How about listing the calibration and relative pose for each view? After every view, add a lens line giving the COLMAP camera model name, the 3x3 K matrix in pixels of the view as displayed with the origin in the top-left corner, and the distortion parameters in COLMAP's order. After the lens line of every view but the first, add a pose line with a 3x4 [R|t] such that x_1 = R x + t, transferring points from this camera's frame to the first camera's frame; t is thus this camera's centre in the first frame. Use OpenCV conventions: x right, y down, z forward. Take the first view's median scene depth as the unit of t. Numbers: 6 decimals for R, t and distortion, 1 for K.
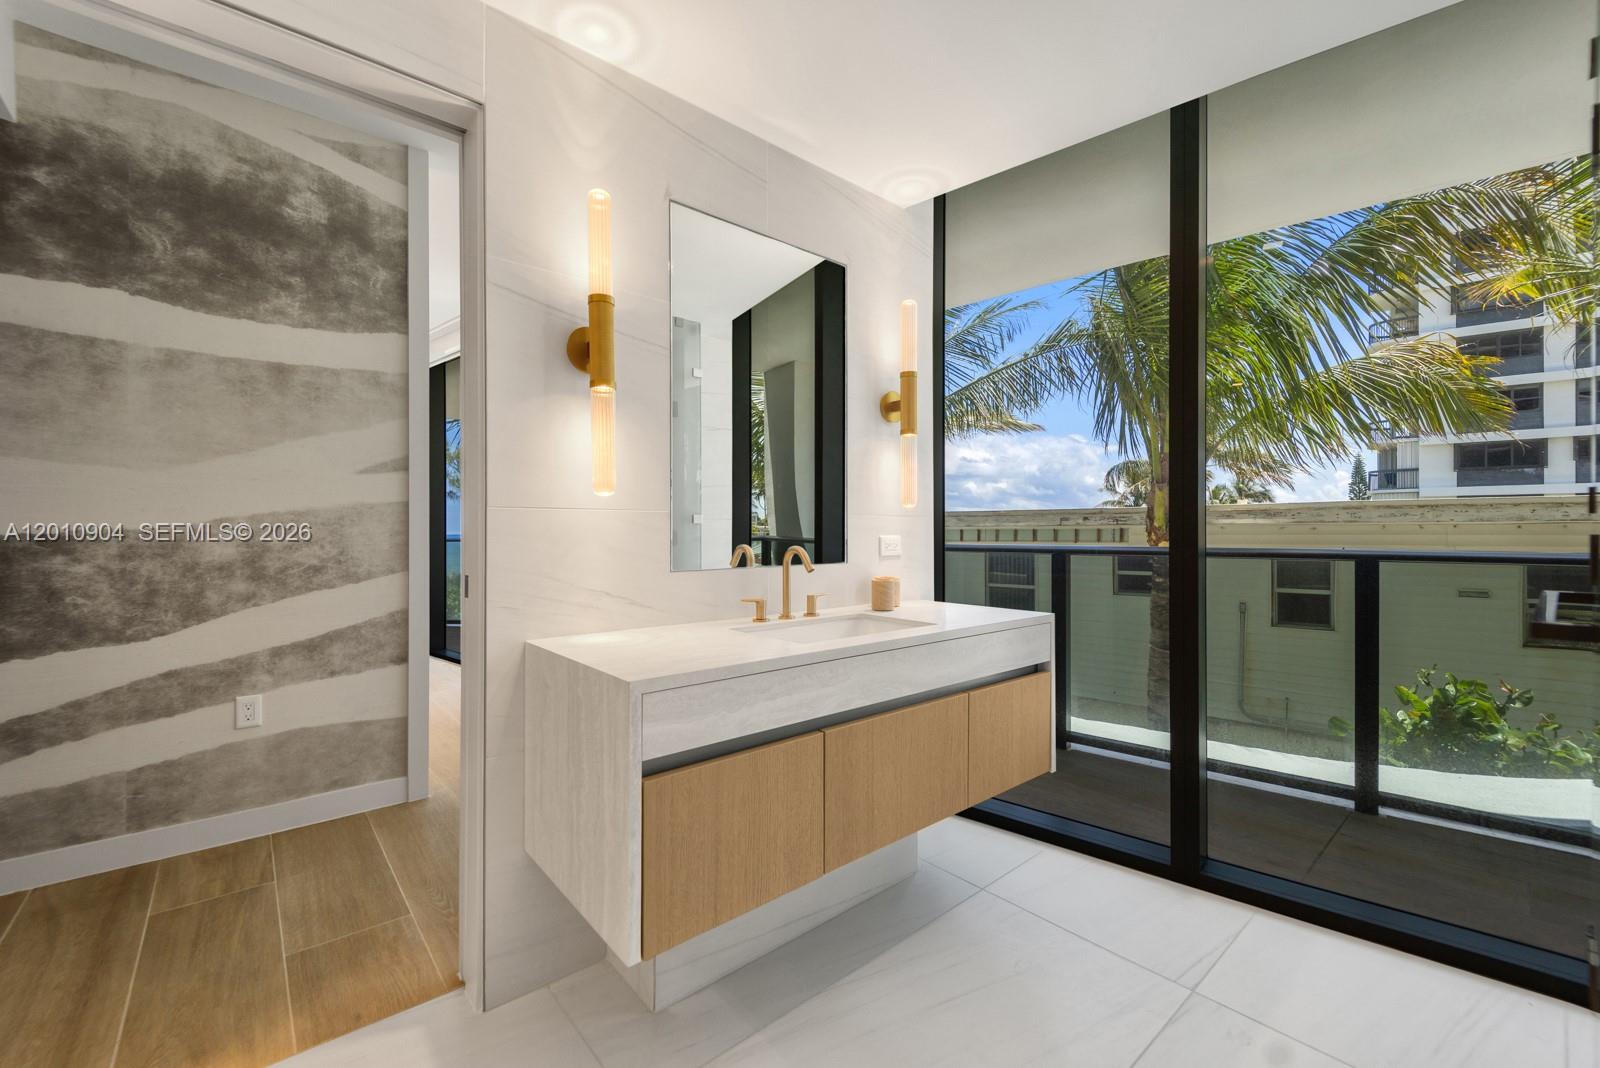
lens RADIAL K [[660.8, 0, 814.0], [0, 660.8, 528.3], [0, 0, 1]] dist [0.000098, -0.000367]
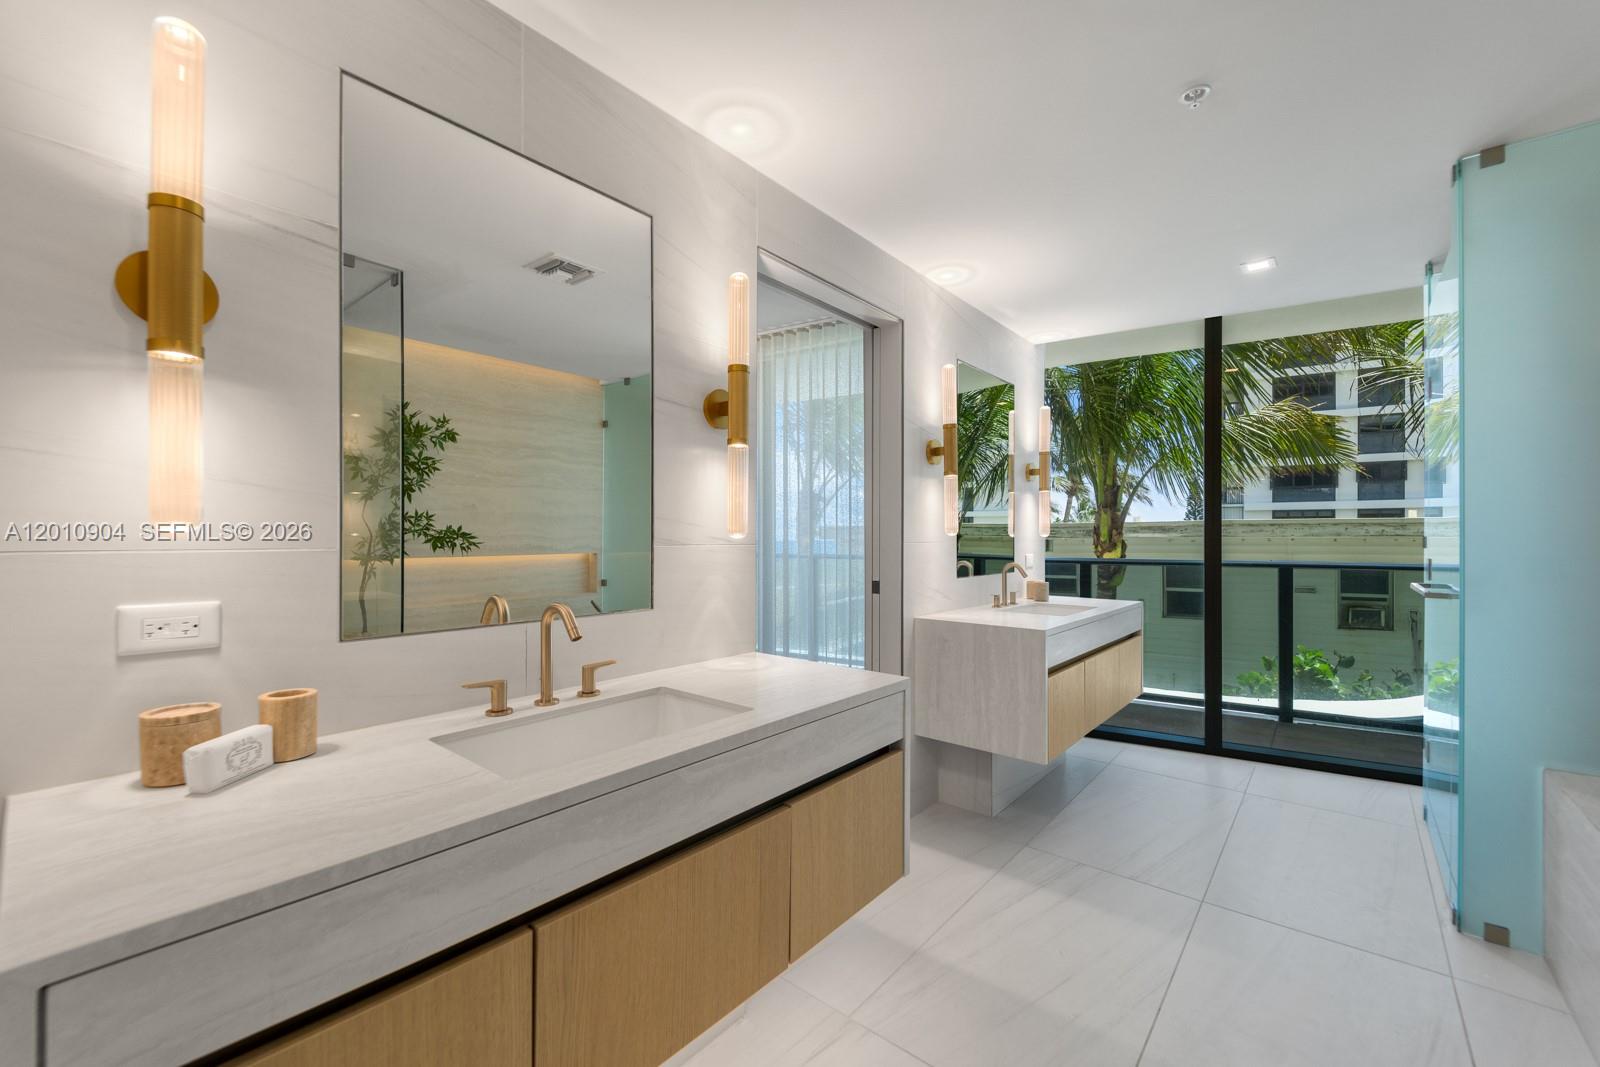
lens RADIAL K [[660.8, 0, 784.8], [0, 660.8, 539.6], [0, 0, 1]] dist [0.000098, -0.000367]
pose [[0.988749, -0.002213, 0.149570, -0.371184], [0.001298, 0.999980, 0.006217, -0.019185], [-0.149581, -0.005952, 0.988732, -0.250115]]
